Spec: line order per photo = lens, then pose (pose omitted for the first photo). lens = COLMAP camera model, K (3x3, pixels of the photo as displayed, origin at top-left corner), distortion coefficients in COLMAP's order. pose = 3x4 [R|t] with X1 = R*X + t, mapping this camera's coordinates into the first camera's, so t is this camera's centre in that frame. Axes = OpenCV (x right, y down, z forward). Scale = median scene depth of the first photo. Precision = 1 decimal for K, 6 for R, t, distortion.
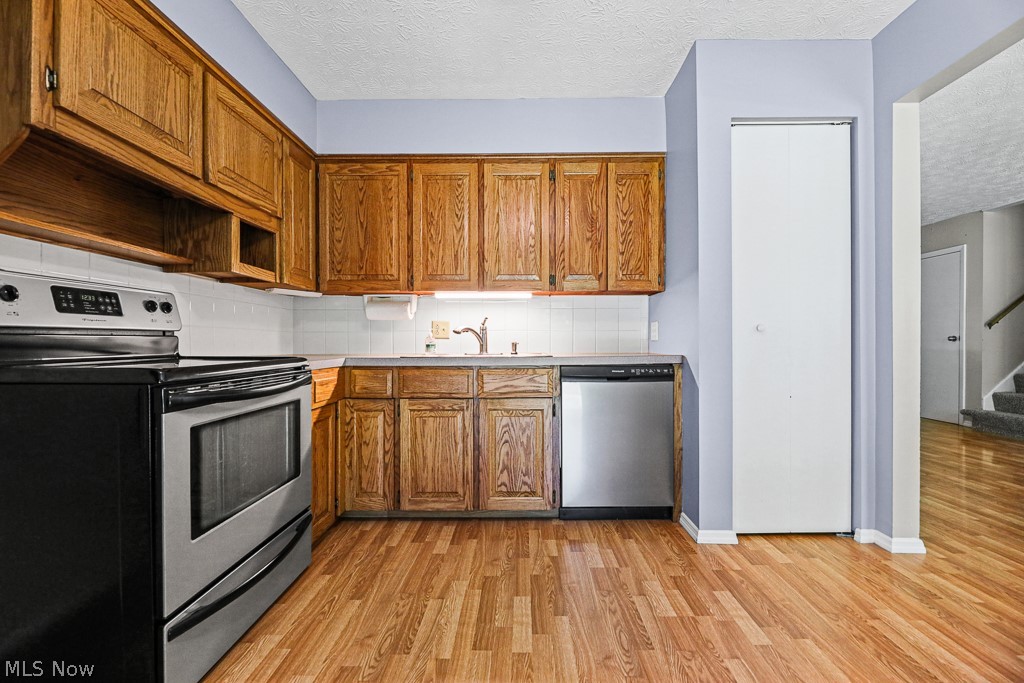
lens RADIAL K [[422.0, 0, 510.8], [0, 422.0, 348.1], [0, 0, 1]] dist [-0.001244, -0.000656]
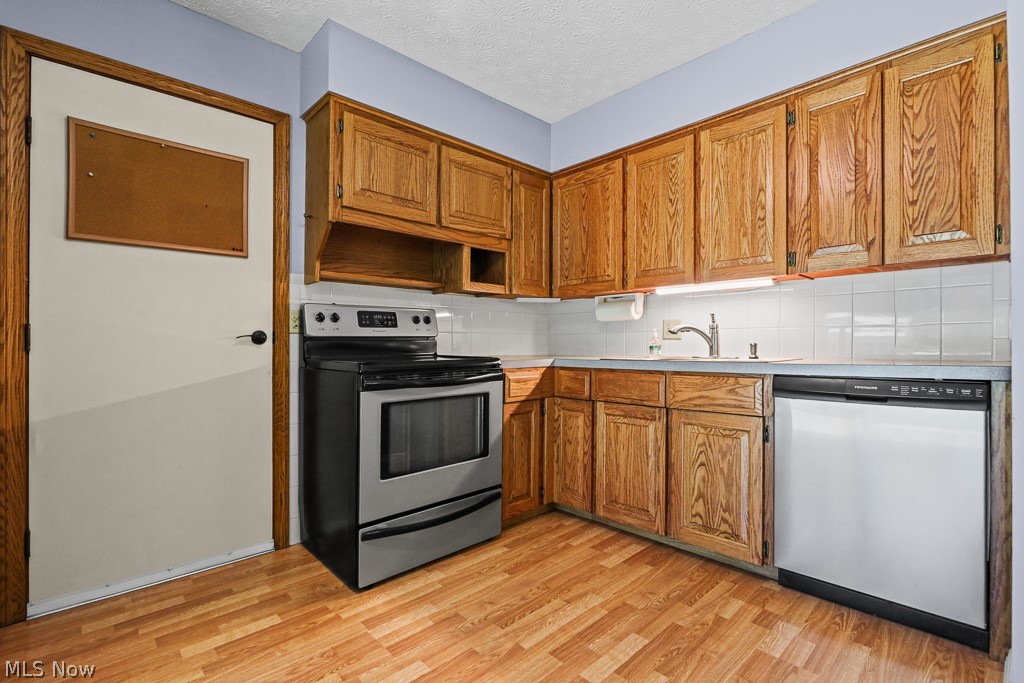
lens RADIAL K [[467.9, 0, 512.0], [0, 467.9, 341.5], [0, 0, 1]] dist [0.001619, -0.000118]
pose [[0.700963, -0.005790, -0.713174, 0.383906], [-0.004725, 0.999907, -0.012762, -0.005104], [0.713182, 0.012315, 0.700871, 0.089816]]
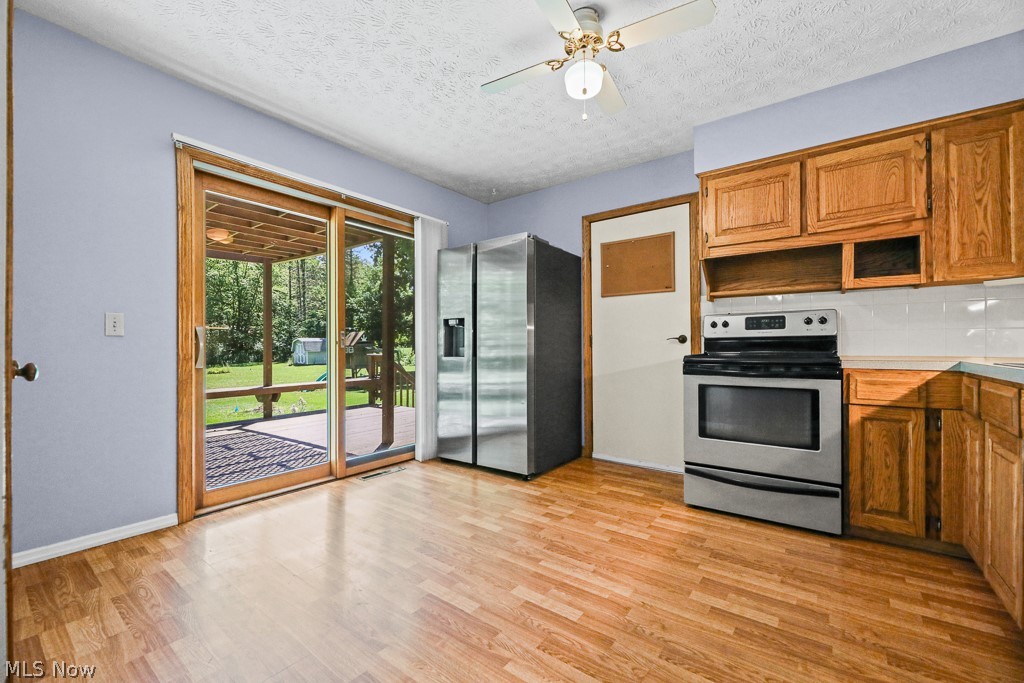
lens RADIAL K [[416.7, 0, 512.5], [0, 416.7, 335.2], [0, 0, 1]] dist [0.000222, -0.000012]
pose [[-0.582861, -0.010906, -0.812499, 0.798901], [0.001263, 0.999897, -0.014328, -0.017975], [0.812571, -0.009378, -0.582787, 0.766578]]
